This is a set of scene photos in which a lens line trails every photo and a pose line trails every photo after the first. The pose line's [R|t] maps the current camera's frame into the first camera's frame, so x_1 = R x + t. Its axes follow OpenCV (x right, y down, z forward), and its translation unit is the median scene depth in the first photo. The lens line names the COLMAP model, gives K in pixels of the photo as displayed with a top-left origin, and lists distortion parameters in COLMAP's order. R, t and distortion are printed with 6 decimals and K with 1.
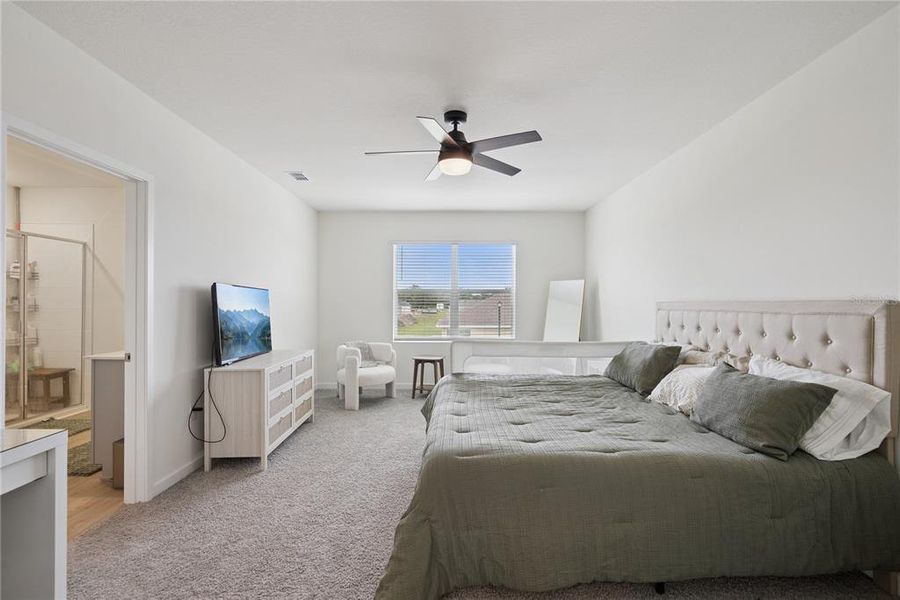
lens RADIAL K [[411.8, 0, 450.6], [0, 411.8, 298.0], [0, 0, 1]] dist [-0.002413, 0.001018]
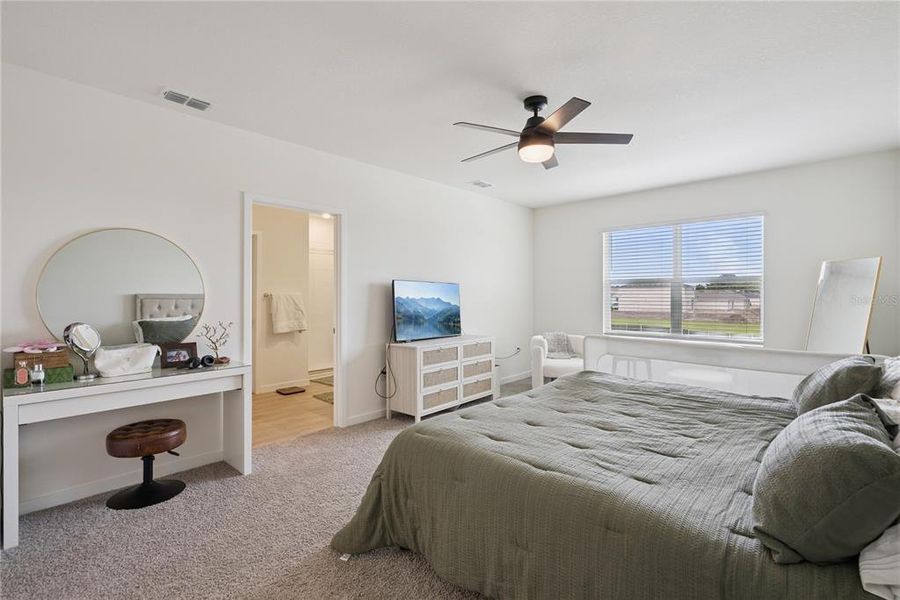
lens RADIAL K [[416.6, 0, 456.4], [0, 416.6, 285.4], [0, 0, 1]] dist [-0.000234, 0.000826]
pose [[0.729834, -0.018241, -0.683381, 0.535848], [0.010693, 0.999826, -0.015267, 0.004404], [0.683540, 0.003835, 0.729903, 0.155559]]
